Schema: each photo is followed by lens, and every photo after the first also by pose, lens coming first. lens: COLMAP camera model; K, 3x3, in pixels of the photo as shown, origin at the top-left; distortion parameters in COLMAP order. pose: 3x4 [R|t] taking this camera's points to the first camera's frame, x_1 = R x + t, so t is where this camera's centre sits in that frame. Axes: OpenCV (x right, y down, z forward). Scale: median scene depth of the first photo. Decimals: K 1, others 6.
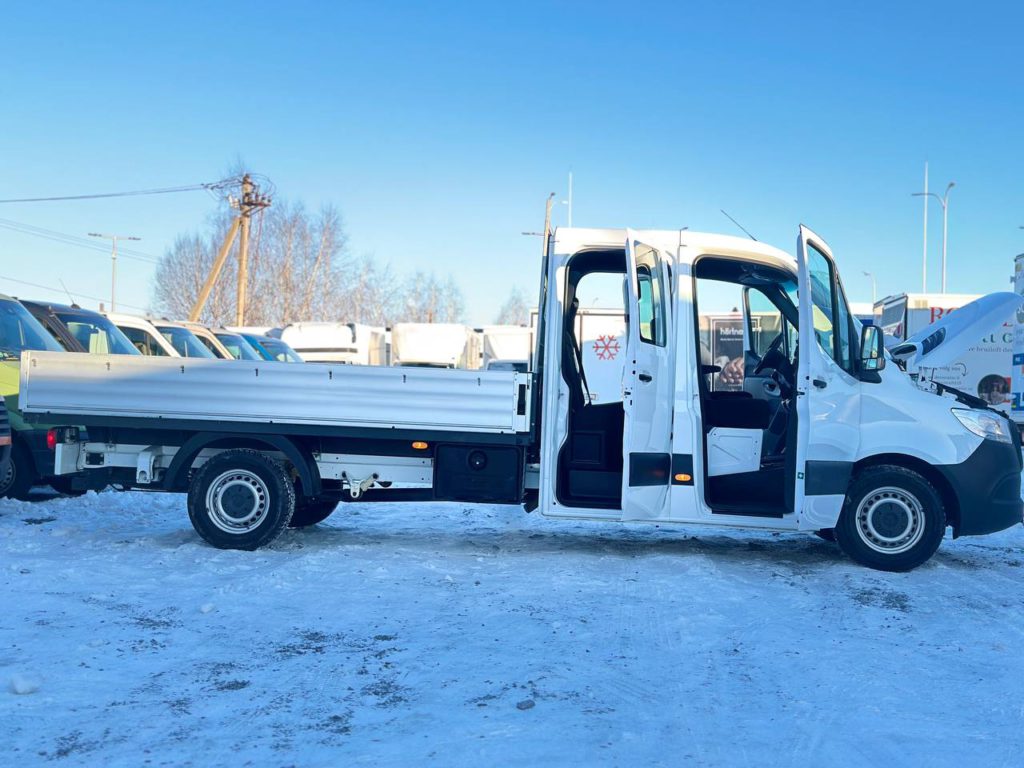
lens RADIAL K [[1401.9, 0, 512.0], [0, 1401.9, 384.0], [0, 0, 1]] dist [0.138023, -0.124820]
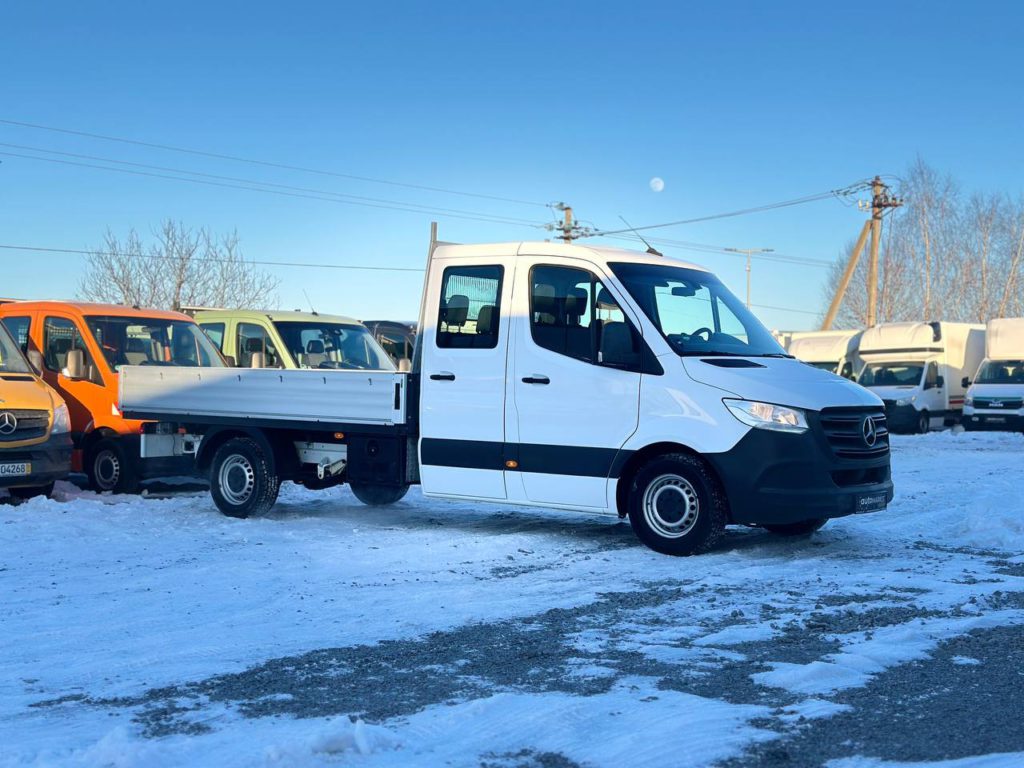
lens RADIAL K [[1403.3, 0, 506.4], [0, 1403.3, 386.5], [0, 0, 1]] dist [0.133873, -0.090756]
pose [[0.841002, -0.019065, -0.540696, 0.683274], [0.018290, 0.999810, -0.006805, 0.012077], [0.540723, -0.004166, 0.841190, 0.059506]]
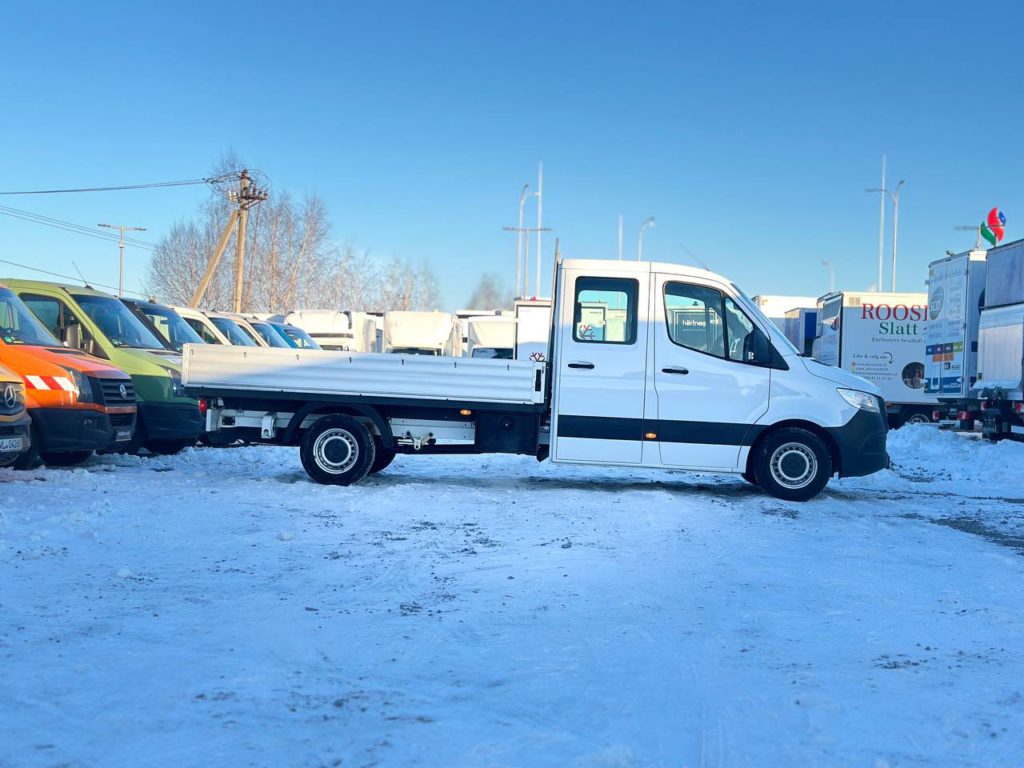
lens RADIAL K [[1396.4, 0, 510.9], [0, 1396.4, 400.9], [0, 0, 1]] dist [0.114512, 0.002892]
pose [[0.999699, 0.006392, 0.023693, -0.051568], [-0.006969, 0.999679, 0.024363, -0.002301], [-0.023530, -0.024521, 0.999422, -0.392111]]
